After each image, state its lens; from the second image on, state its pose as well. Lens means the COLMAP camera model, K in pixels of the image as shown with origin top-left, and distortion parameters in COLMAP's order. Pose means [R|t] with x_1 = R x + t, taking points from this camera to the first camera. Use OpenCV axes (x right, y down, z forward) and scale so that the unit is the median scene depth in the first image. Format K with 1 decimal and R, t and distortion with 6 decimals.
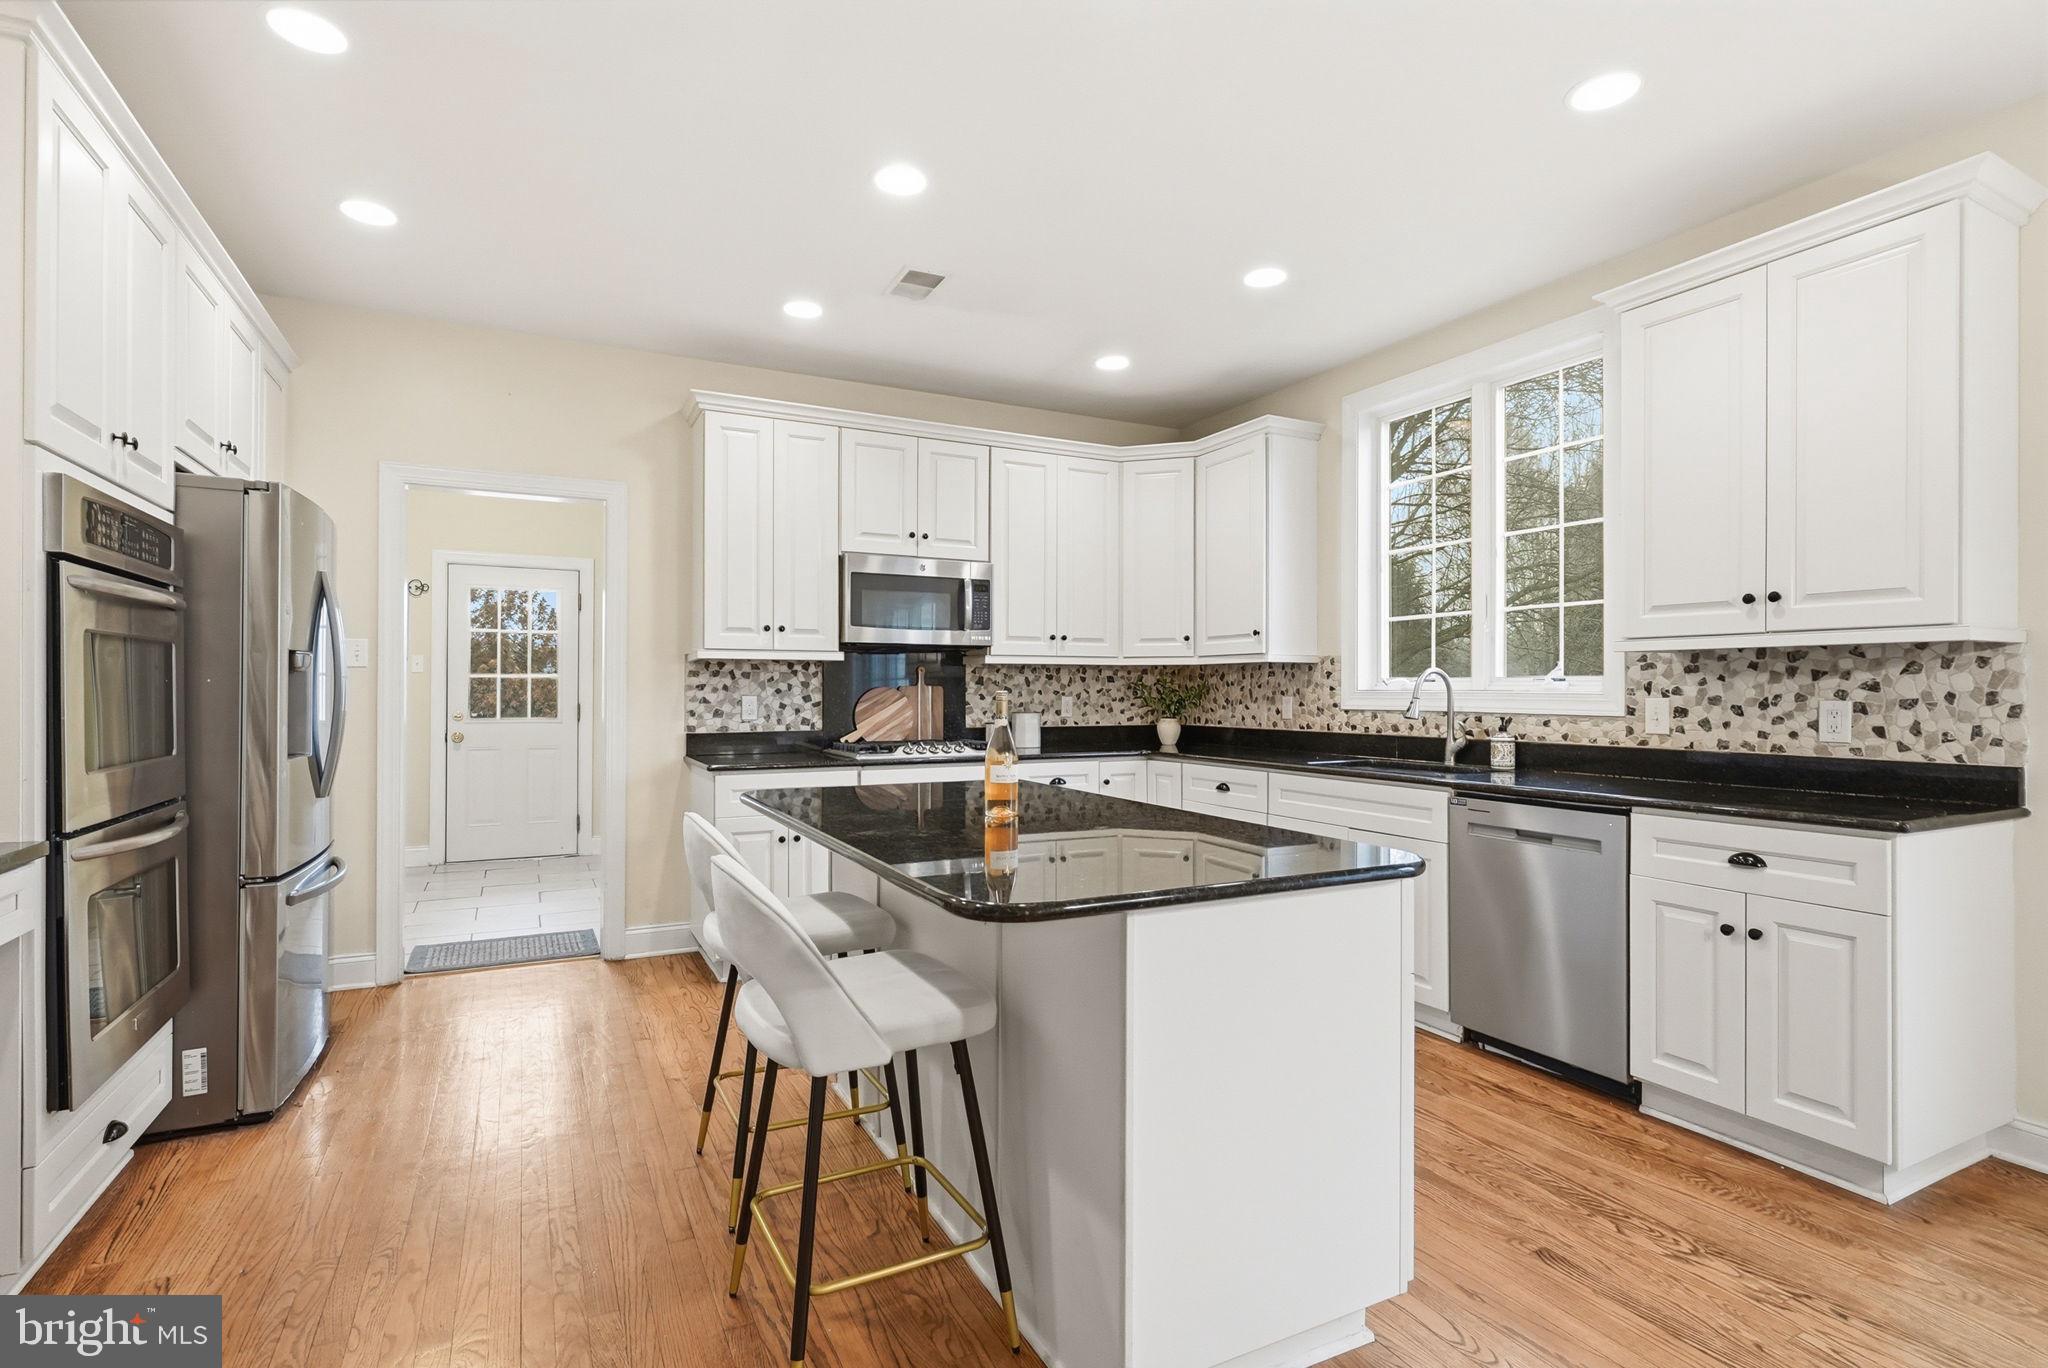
lens RADIAL K [[1006.3, 0, 1036.9], [0, 1006.3, 696.0], [0, 0, 1]] dist [-0.005849, 0.002170]
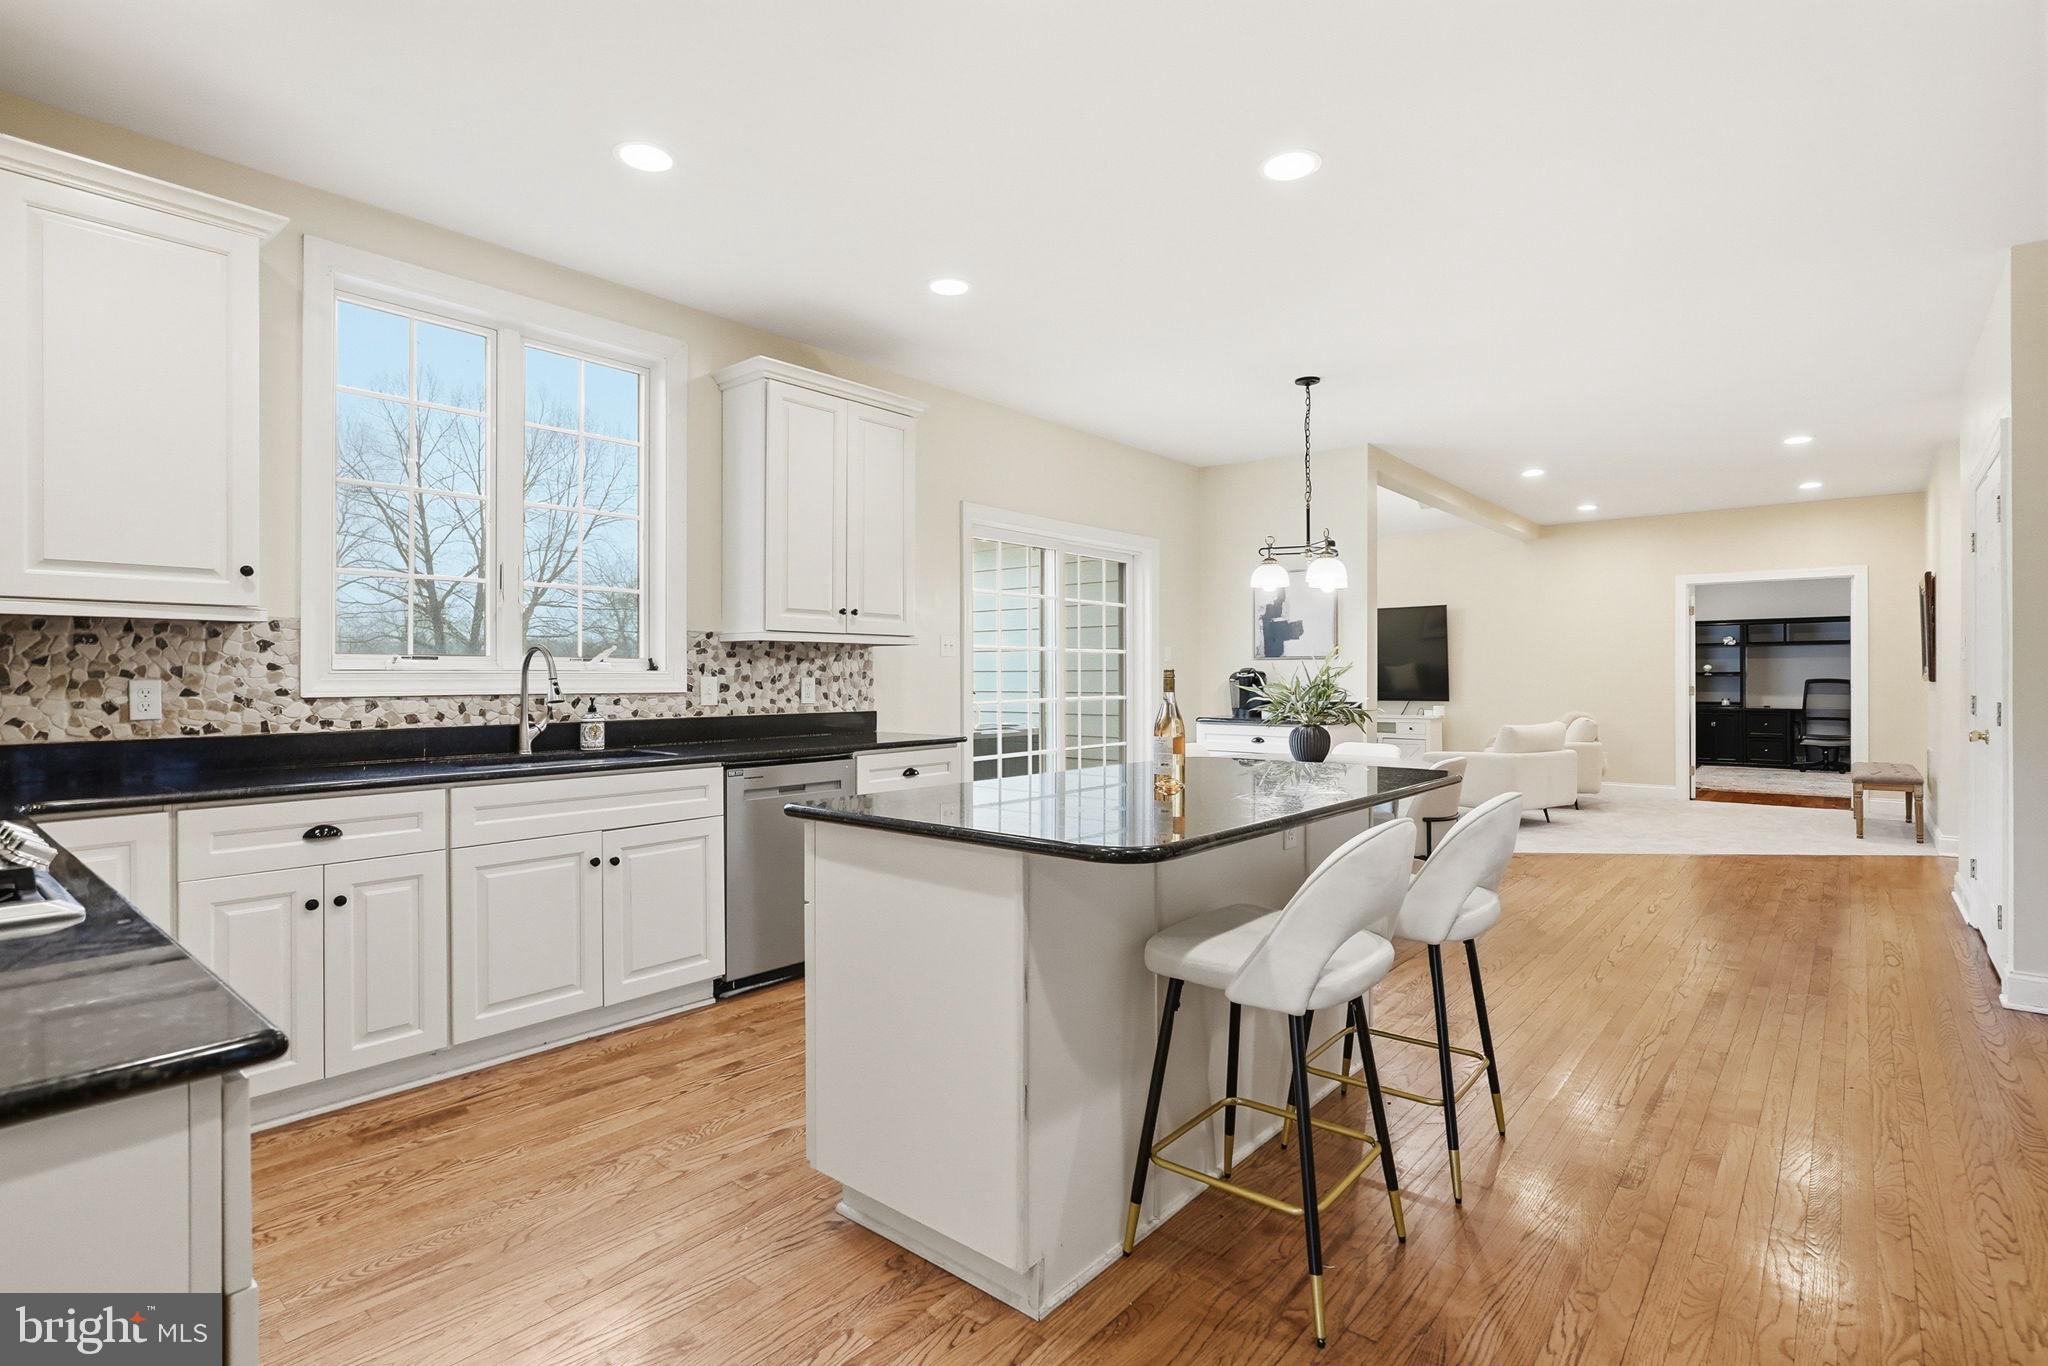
lens RADIAL K [[987.6, 0, 1017.8], [0, 987.6, 674.8], [0, 0, 1]] dist [0.000673, 0.002529]
pose [[-0.375057, -0.002174, 0.926999, -0.482445], [0.004712, 0.999980, 0.004251, -0.002821], [-0.926990, 0.005962, -0.375039, 0.794410]]
